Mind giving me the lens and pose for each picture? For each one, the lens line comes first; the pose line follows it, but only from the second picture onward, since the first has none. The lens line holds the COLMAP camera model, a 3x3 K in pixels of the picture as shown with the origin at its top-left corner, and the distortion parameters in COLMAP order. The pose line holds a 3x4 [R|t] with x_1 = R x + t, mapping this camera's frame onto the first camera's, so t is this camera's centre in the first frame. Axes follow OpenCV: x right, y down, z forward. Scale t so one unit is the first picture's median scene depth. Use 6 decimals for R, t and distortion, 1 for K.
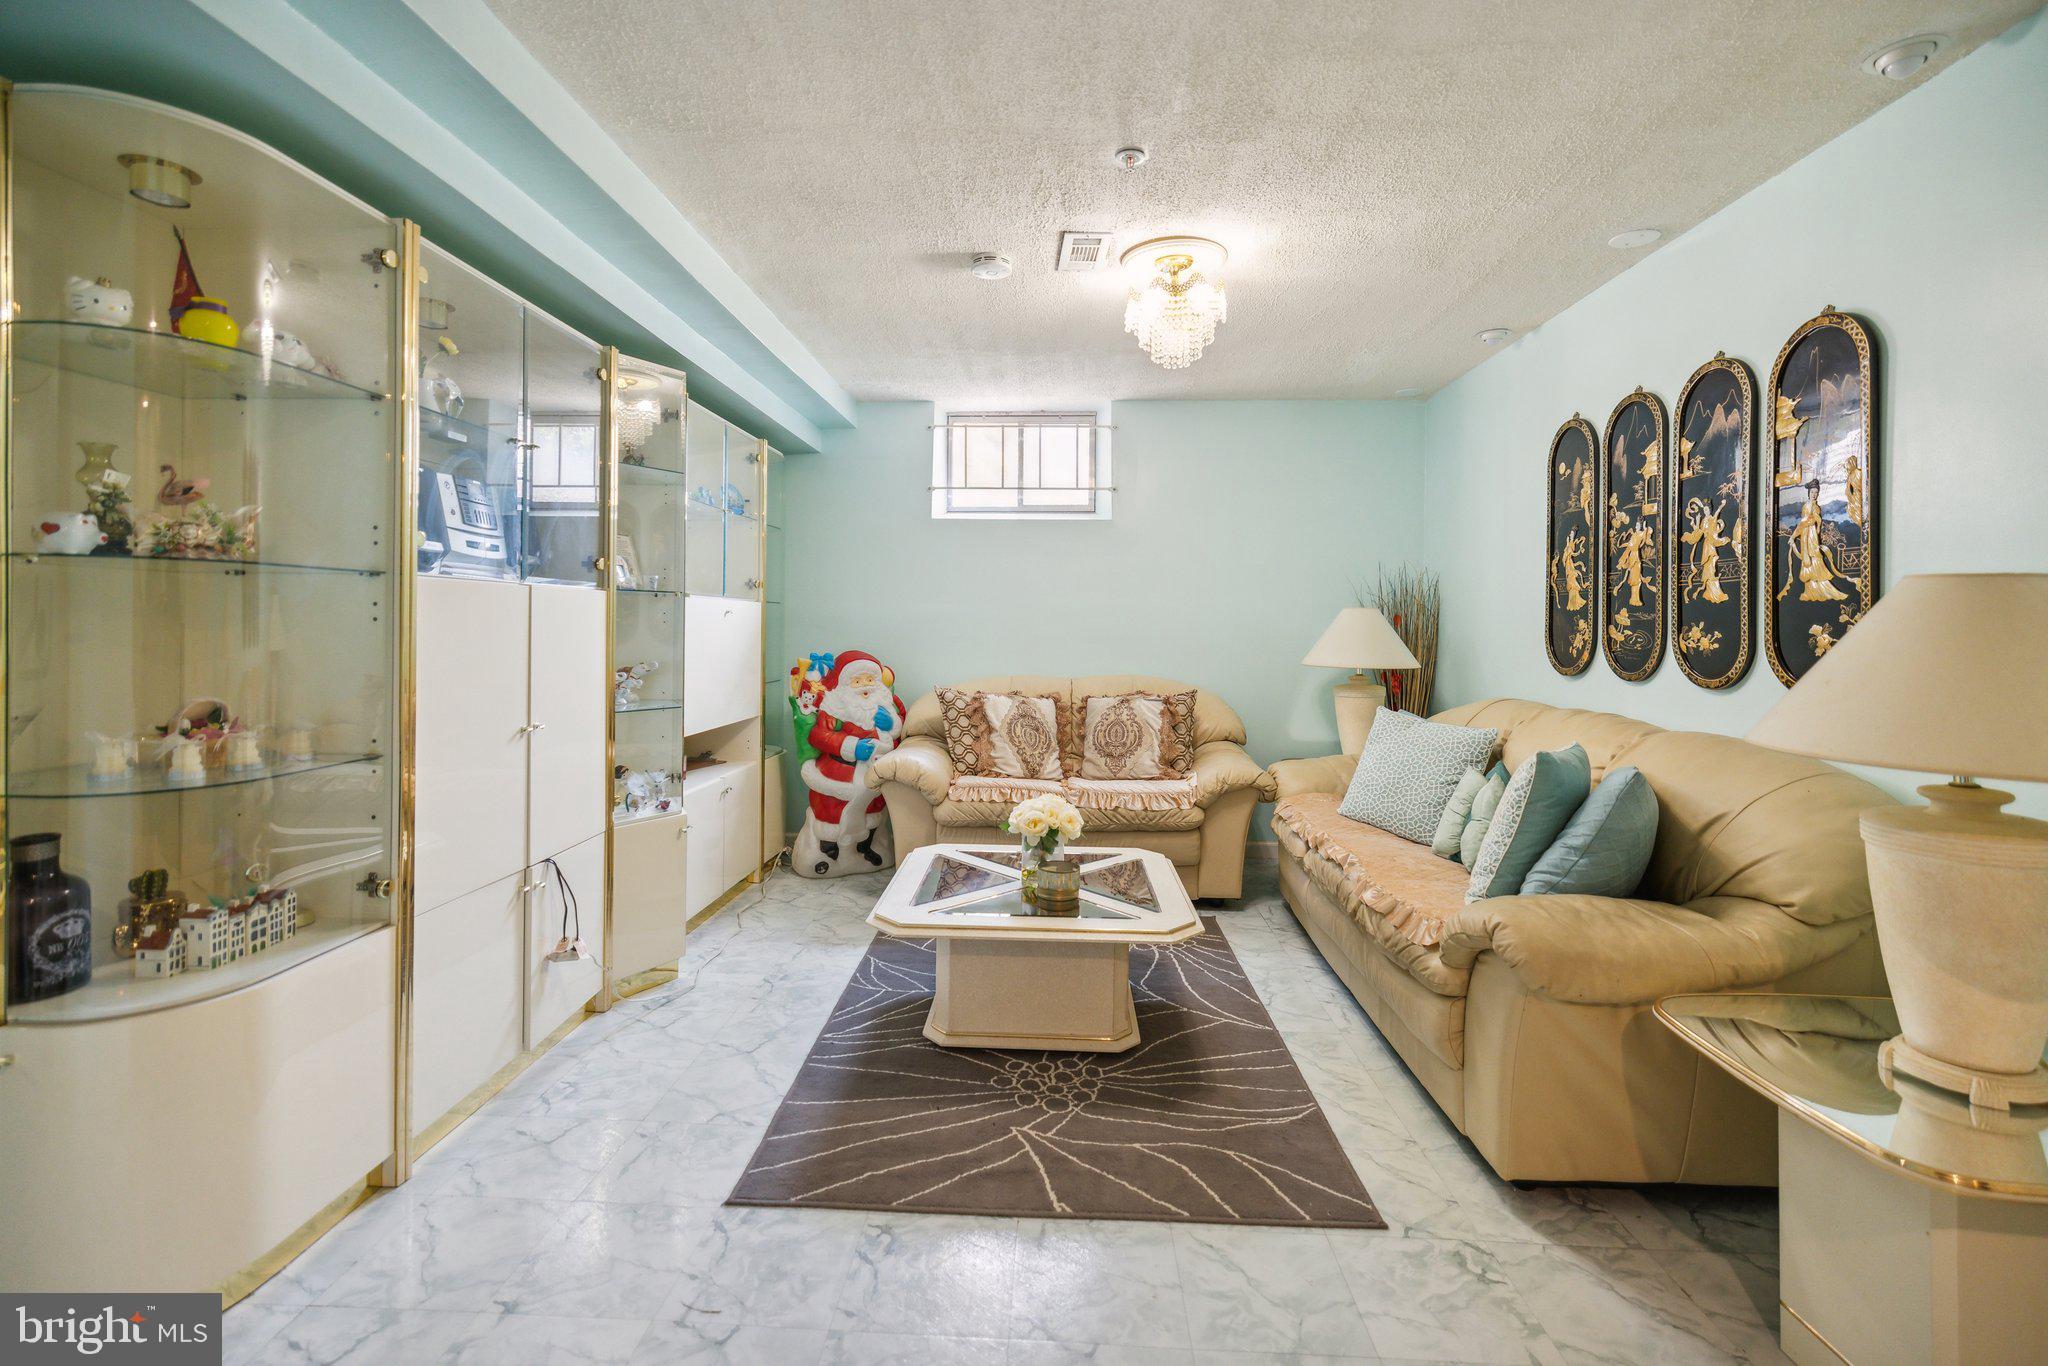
lens RADIAL K [[879.3, 0, 1032.6], [0, 879.3, 624.7], [0, 0, 1]] dist [0.003154, 0.001946]
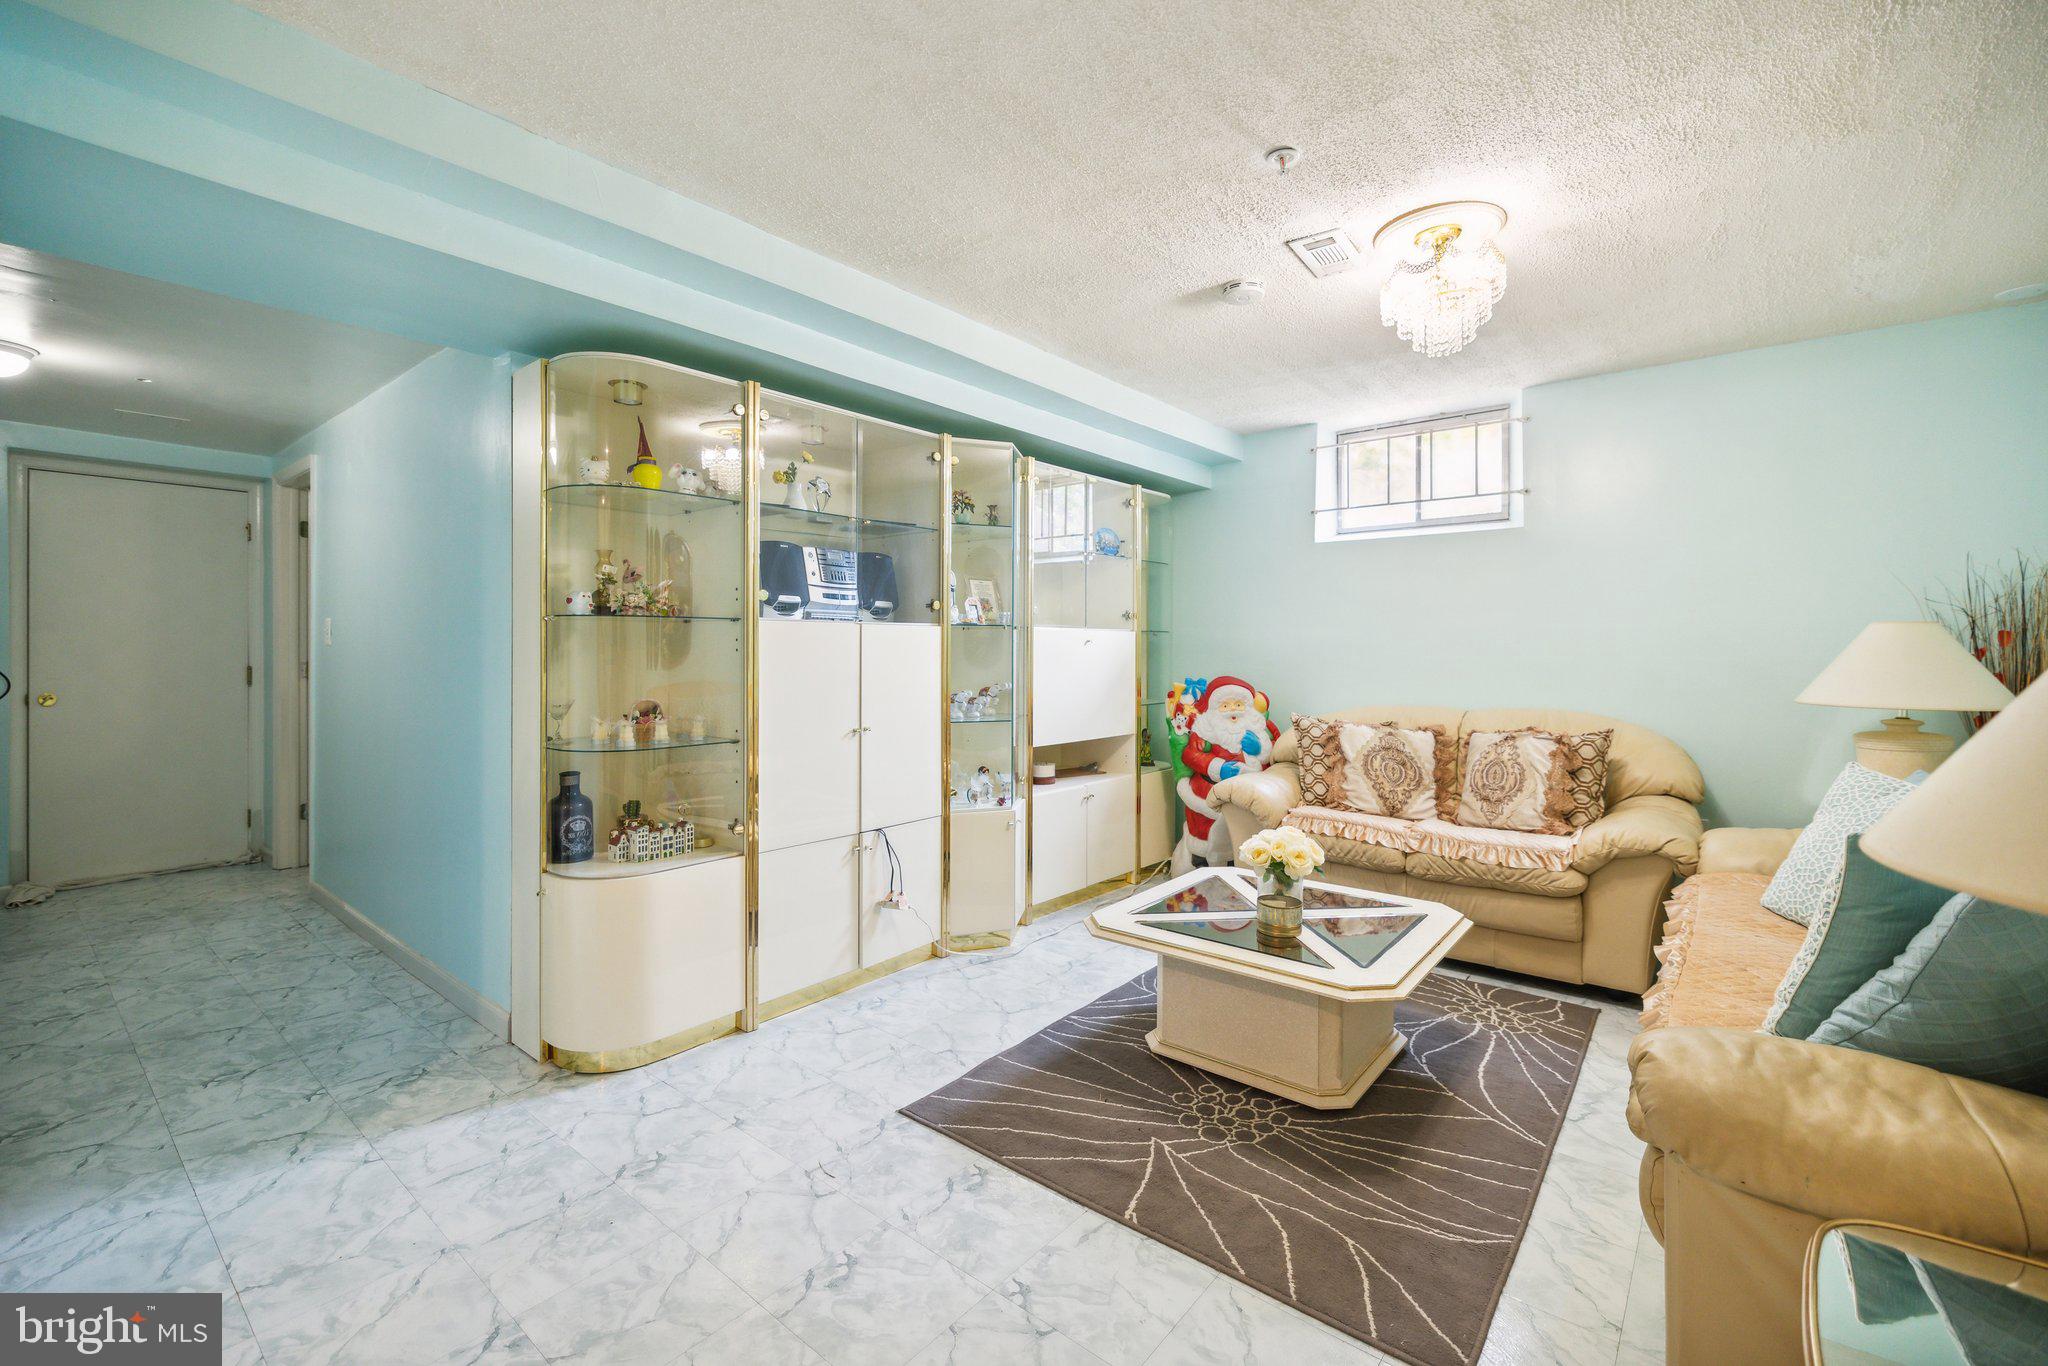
lens RADIAL K [[879.3, 0, 1084.2], [0, 879.3, 645.5], [0, 0, 1]] dist [0.003154, 0.001946]
pose [[0.807829, -0.010632, -0.589322, 0.404213], [0.006343, 0.999936, -0.009345, 0.002589], [0.589383, 0.003811, 0.807844, 0.089276]]
